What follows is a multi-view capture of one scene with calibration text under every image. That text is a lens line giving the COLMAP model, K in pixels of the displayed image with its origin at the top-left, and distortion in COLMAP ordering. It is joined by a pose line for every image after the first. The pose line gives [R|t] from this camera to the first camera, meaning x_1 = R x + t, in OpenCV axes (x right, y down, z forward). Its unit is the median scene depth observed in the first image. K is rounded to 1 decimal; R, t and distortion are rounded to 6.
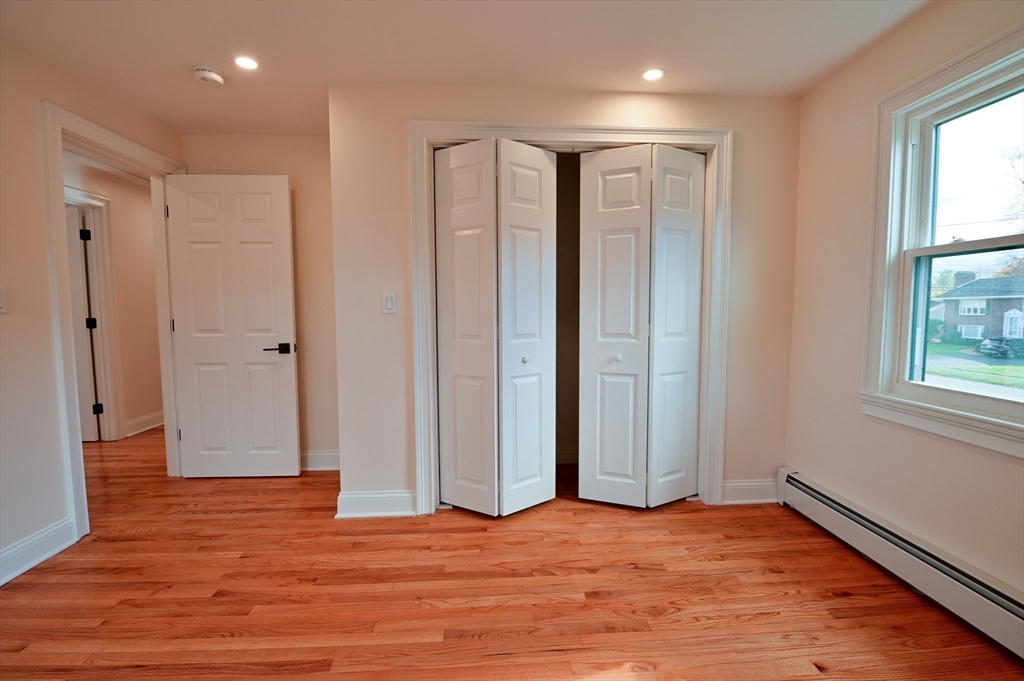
lens RADIAL K [[440.2, 0, 512.9], [0, 440.2, 342.7], [0, 0, 1]] dist [-0.010518, -0.004429]
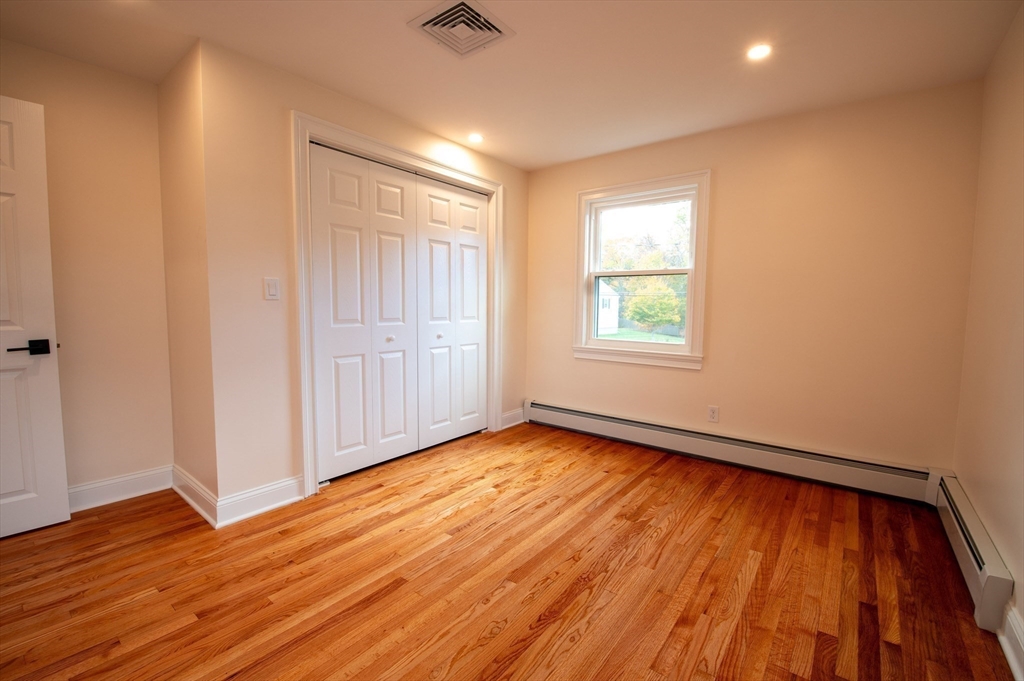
lens RADIAL K [[440.2, 0, 520.2], [0, 440.2, 335.3], [0, 0, 1]] dist [-0.010518, -0.004429]
pose [[0.655044, -0.044280, 0.754292, -0.727081], [0.041491, 0.998883, 0.022606, 0.014604], [-0.754450, 0.016488, 0.656150, -0.060761]]
